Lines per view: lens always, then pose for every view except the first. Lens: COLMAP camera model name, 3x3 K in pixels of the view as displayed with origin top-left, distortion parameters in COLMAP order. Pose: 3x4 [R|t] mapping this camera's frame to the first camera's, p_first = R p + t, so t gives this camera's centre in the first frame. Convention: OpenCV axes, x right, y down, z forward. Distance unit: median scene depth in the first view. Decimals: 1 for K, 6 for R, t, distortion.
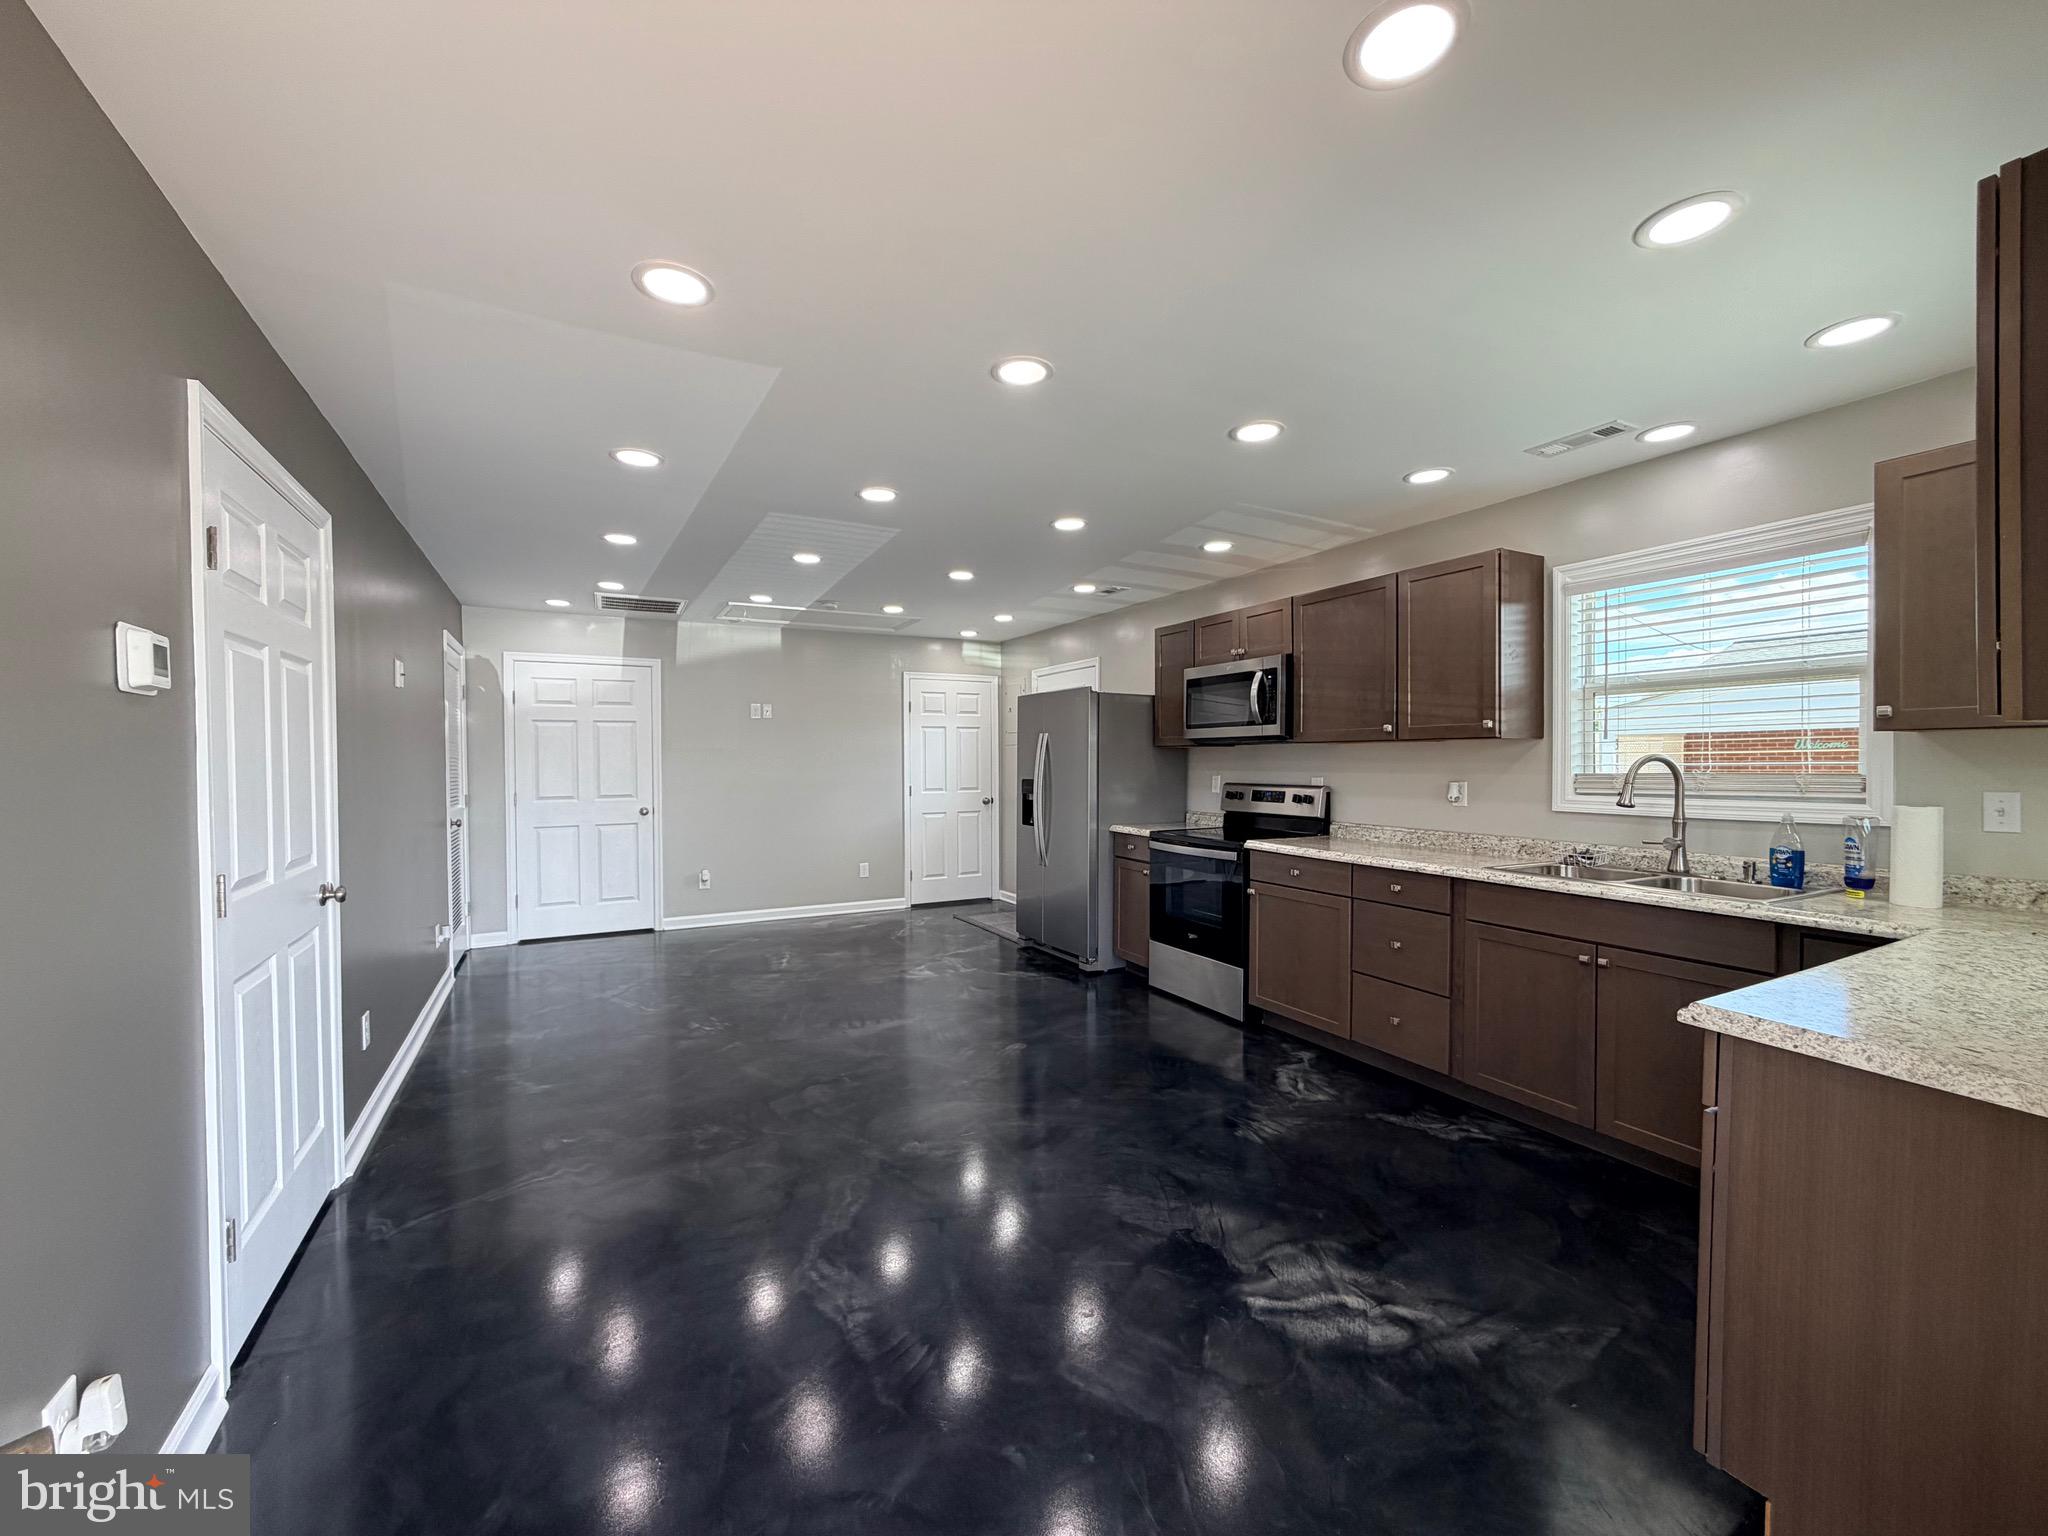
lens RADIAL K [[818.0, 0, 1018.1], [0, 818.0, 770.0], [0, 0, 1]] dist [-0.002708, 0.000637]
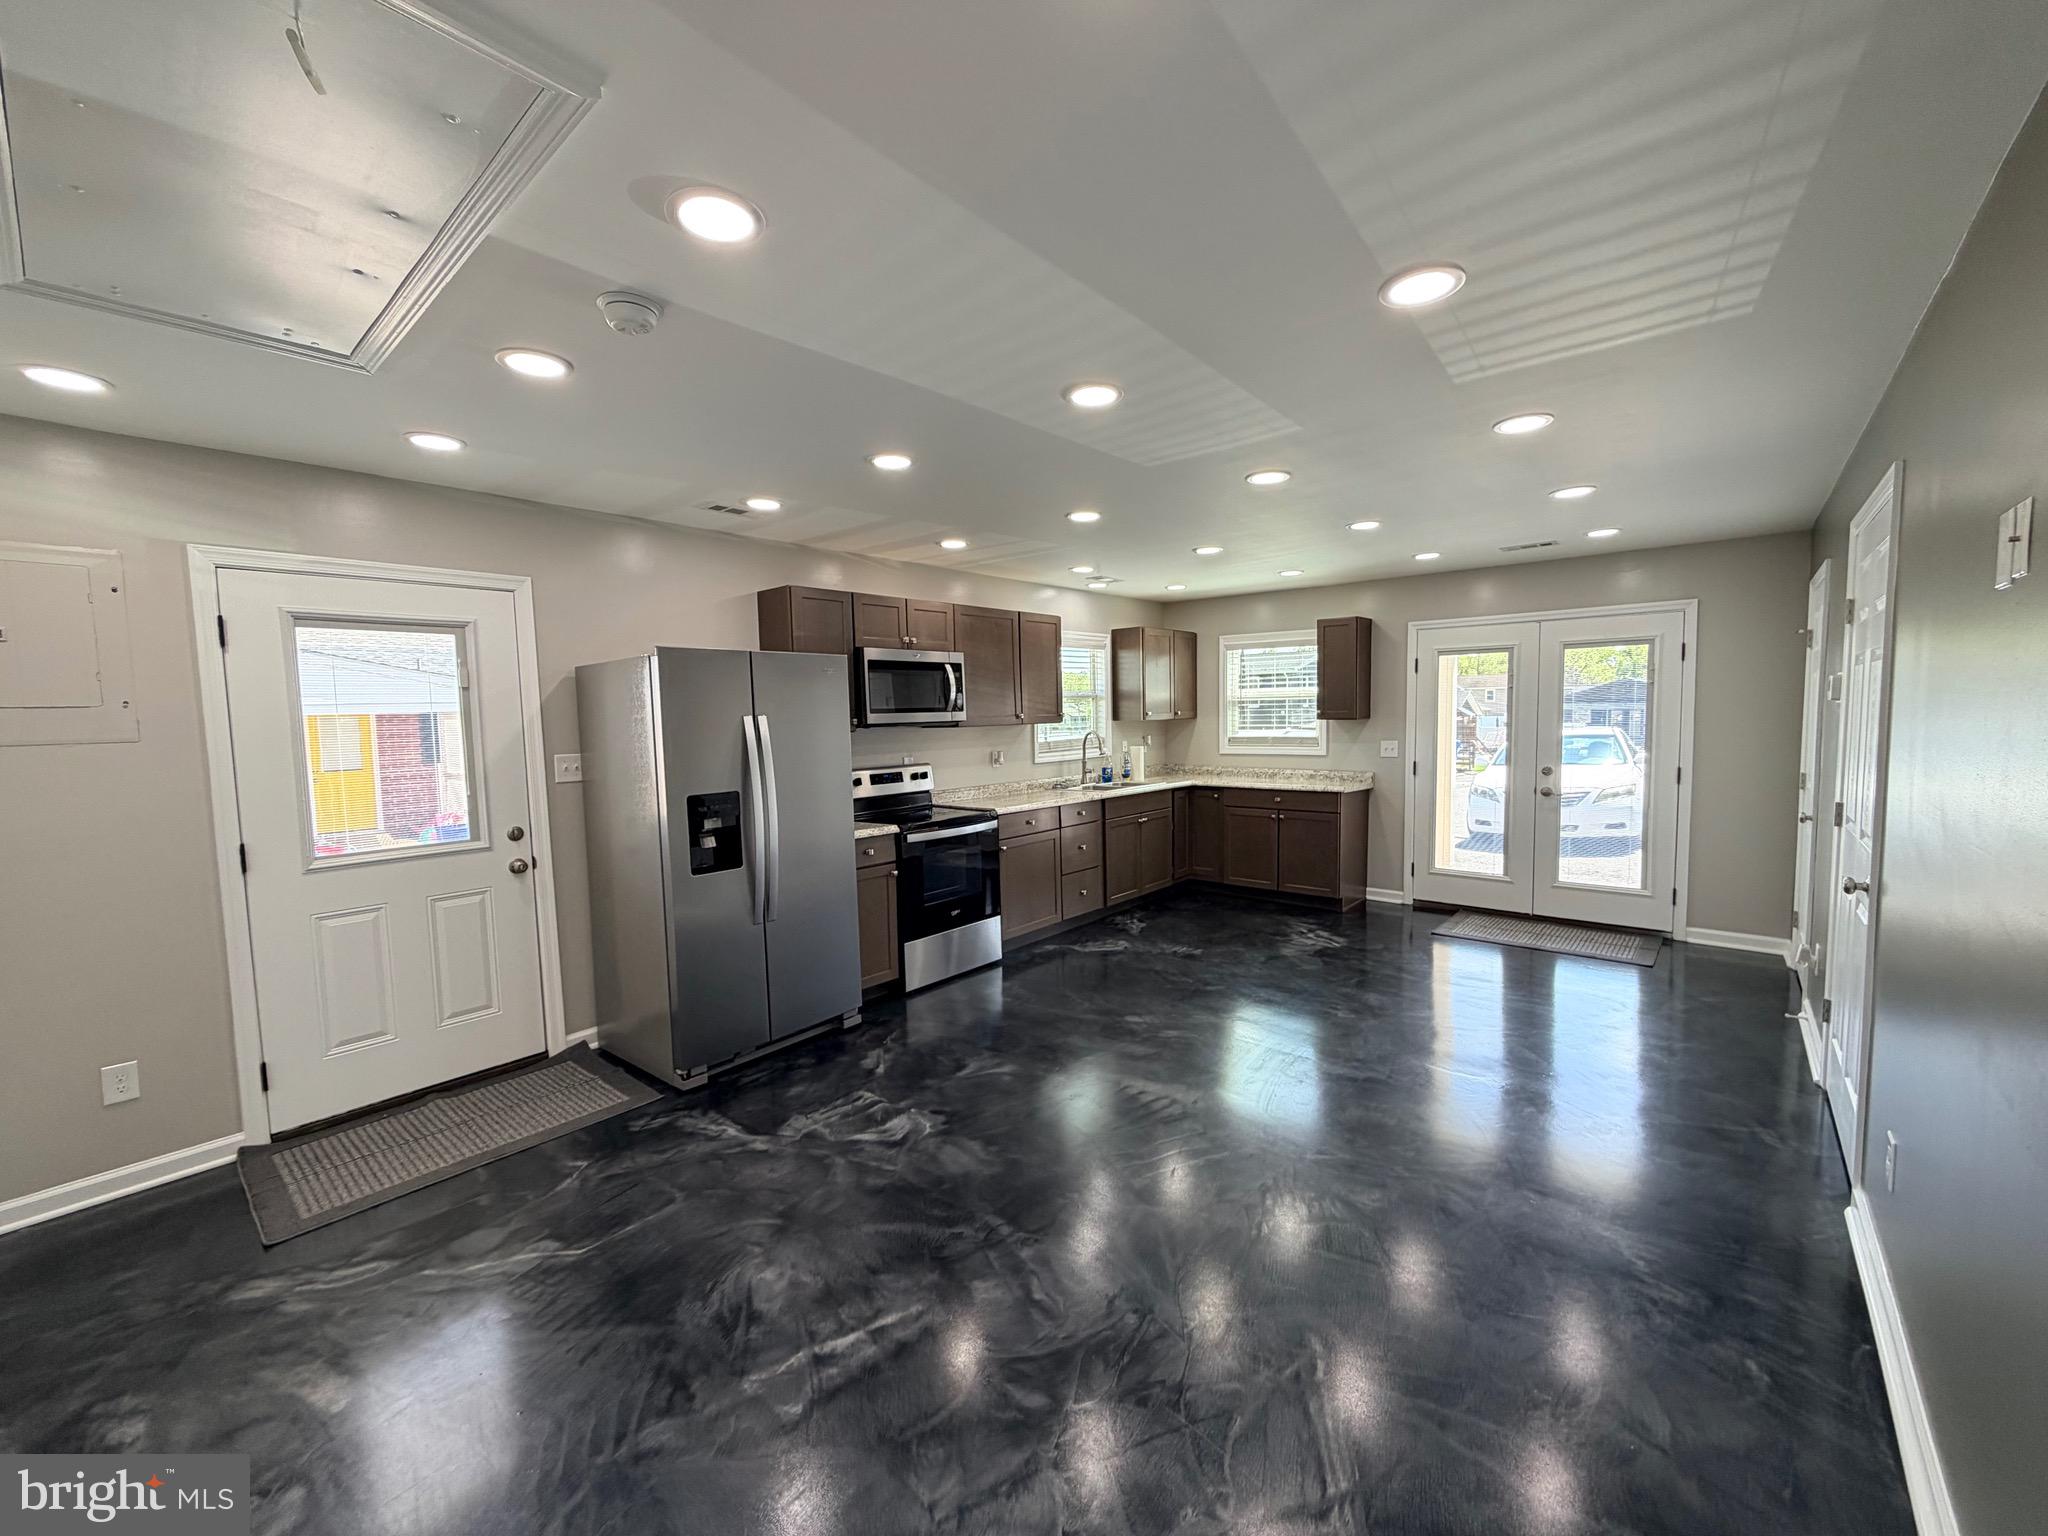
lens RADIAL K [[818.0, 0, 1020.3], [0, 818.0, 767.8], [0, 0, 1]] dist [-0.002708, 0.000637]
pose [[-0.355926, -0.050719, 0.933137, -1.091564], [0.036876, 0.996986, 0.068255, -0.068941], [-0.933786, 0.058704, -0.352983, 1.786888]]
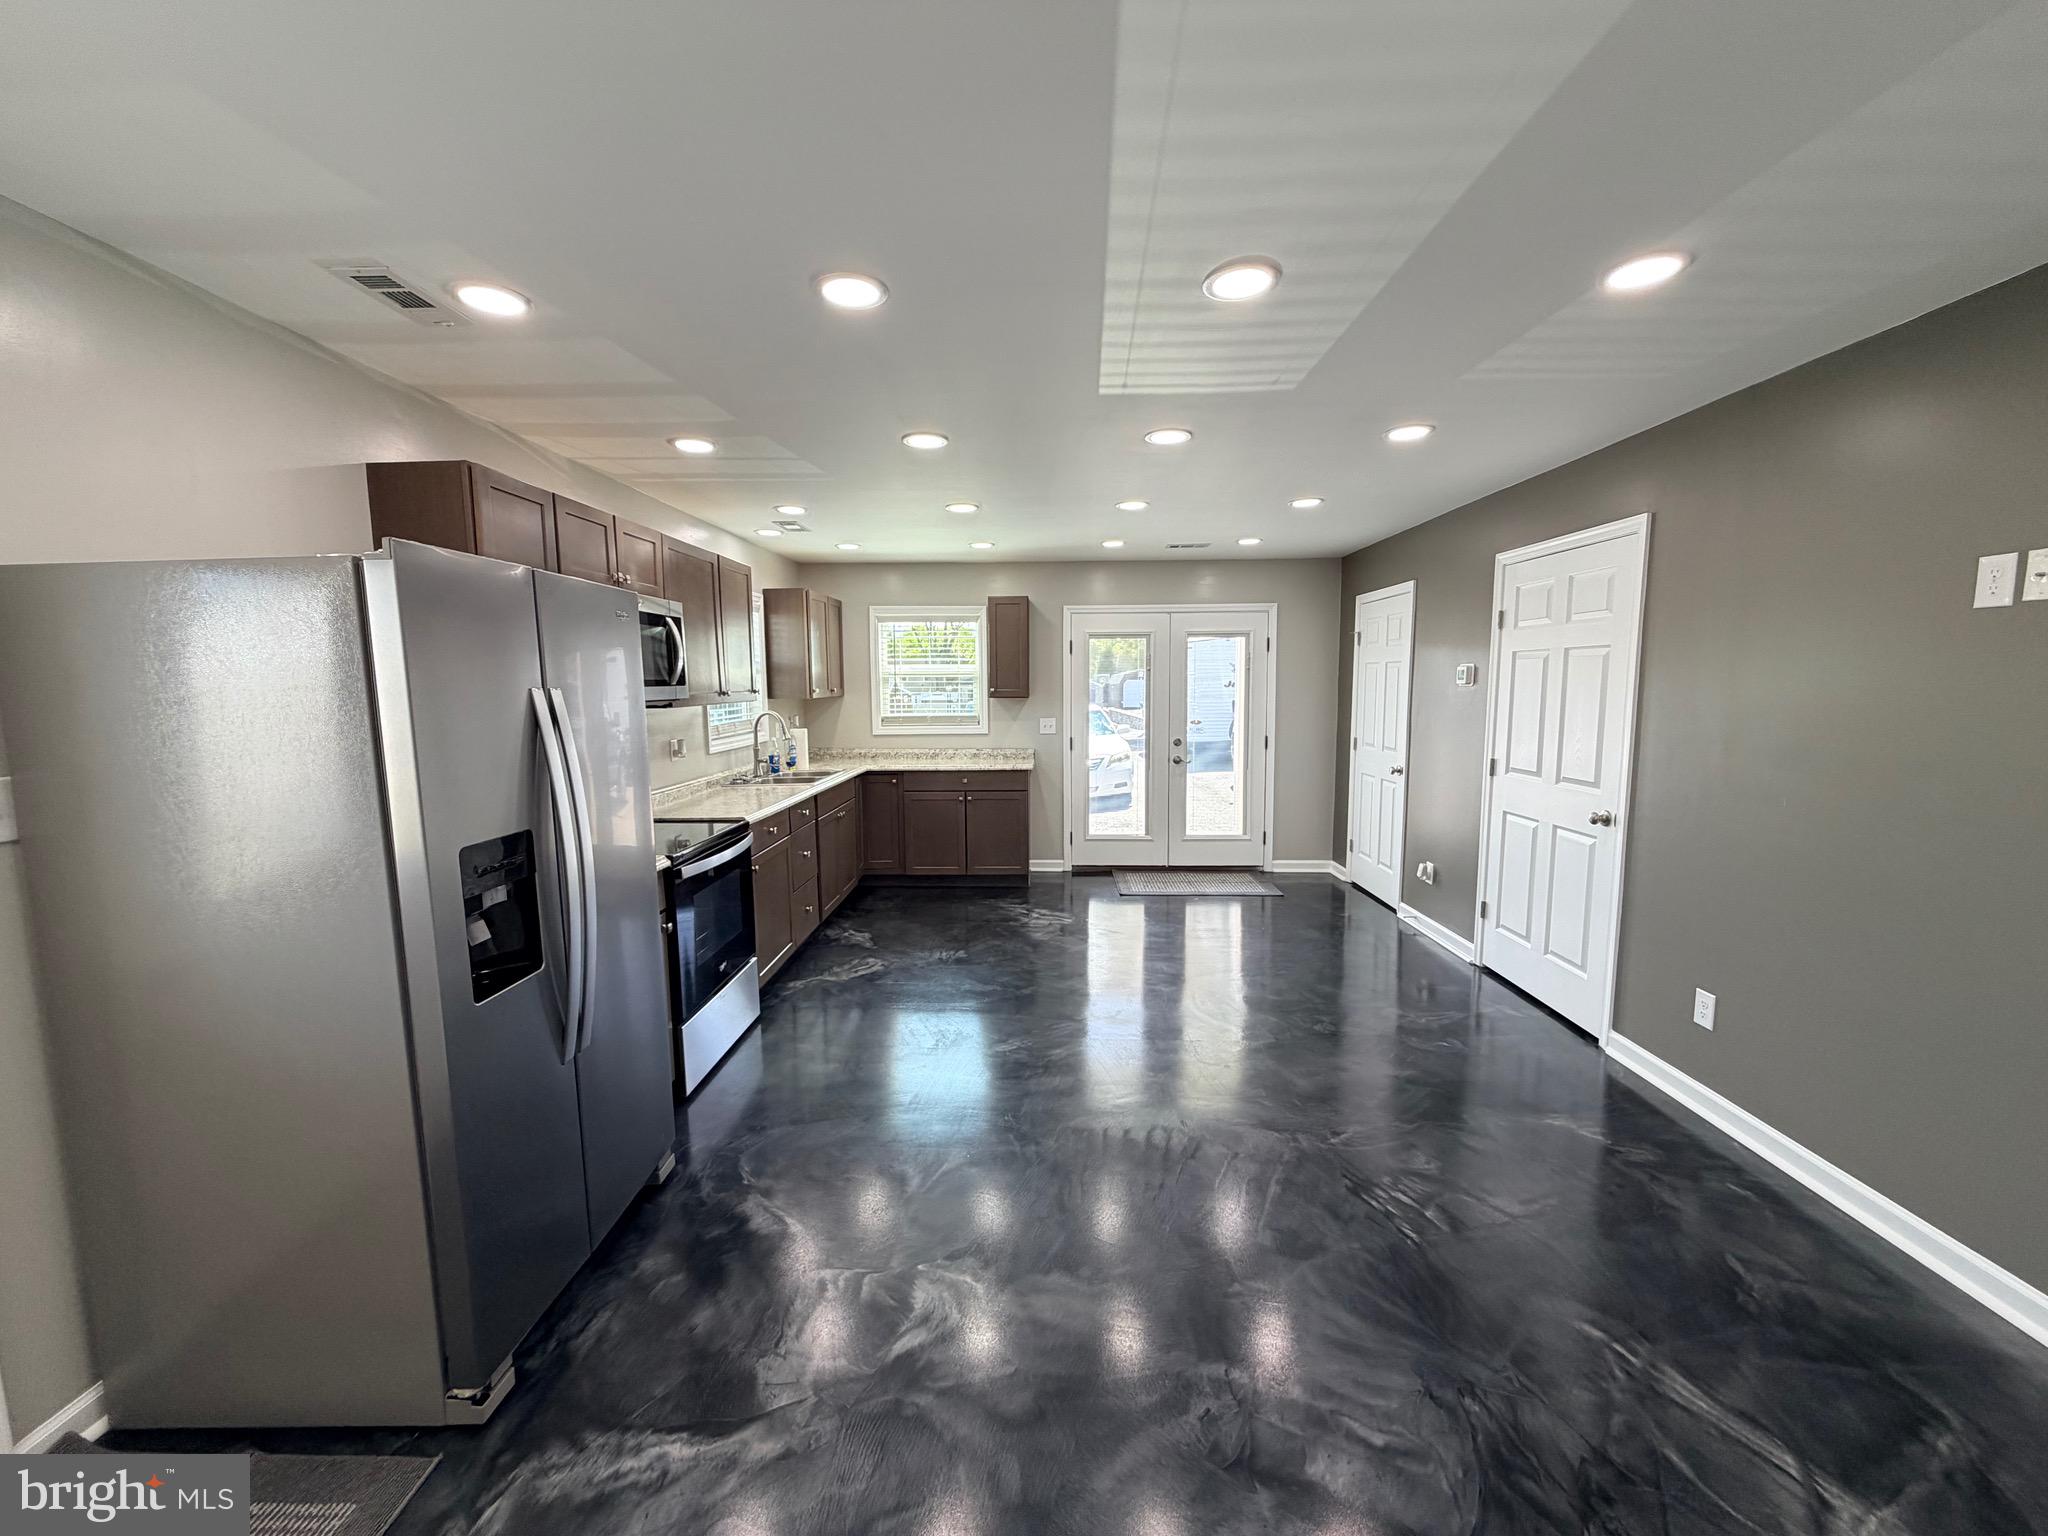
lens RADIAL K [[818.0, 0, 1021.9], [0, 818.0, 766.2], [0, 0, 1]] dist [-0.002708, 0.000637]
pose [[-0.863923, -0.037699, 0.502210, -0.548739], [0.022130, 0.993389, 0.112639, -0.079860], [-0.503137, 0.108426, -0.857378, 2.071776]]
